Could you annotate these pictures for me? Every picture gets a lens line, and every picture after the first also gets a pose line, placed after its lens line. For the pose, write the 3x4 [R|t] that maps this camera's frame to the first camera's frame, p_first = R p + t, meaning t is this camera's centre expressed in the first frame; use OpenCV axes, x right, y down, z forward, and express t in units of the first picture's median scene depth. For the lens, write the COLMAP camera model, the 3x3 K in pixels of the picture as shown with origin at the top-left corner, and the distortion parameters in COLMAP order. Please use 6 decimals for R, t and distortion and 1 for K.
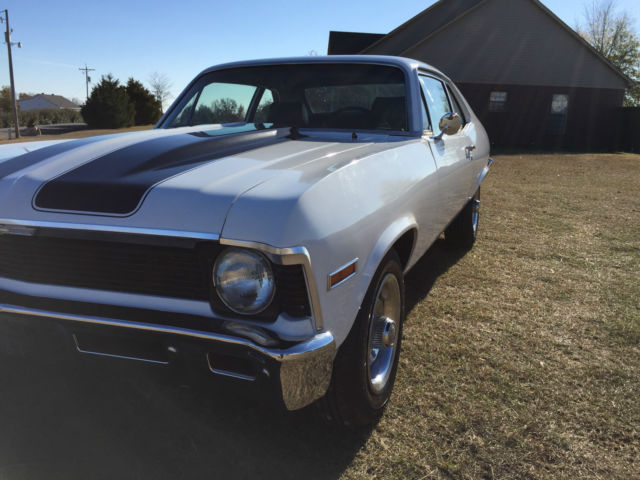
lens RADIAL K [[549.7, 0, 322.1], [0, 549.7, 236.1], [0, 0, 1]] dist [0.080629, -0.104730]
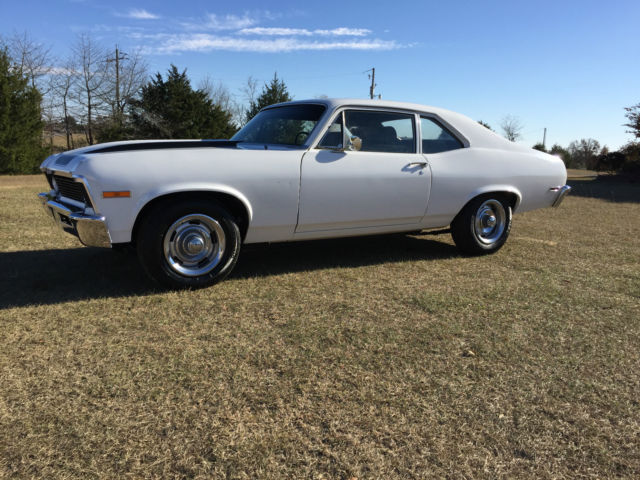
lens RADIAL K [[549.7, 0, 323.3], [0, 549.7, 235.1], [0, 0, 1]] dist [0.080629, -0.104730]
pose [[0.809975, 0.100312, -0.577821, 0.398937], [-0.142800, 0.989344, -0.028420, 0.034075], [0.568813, 0.105532, 0.815668, -0.073963]]
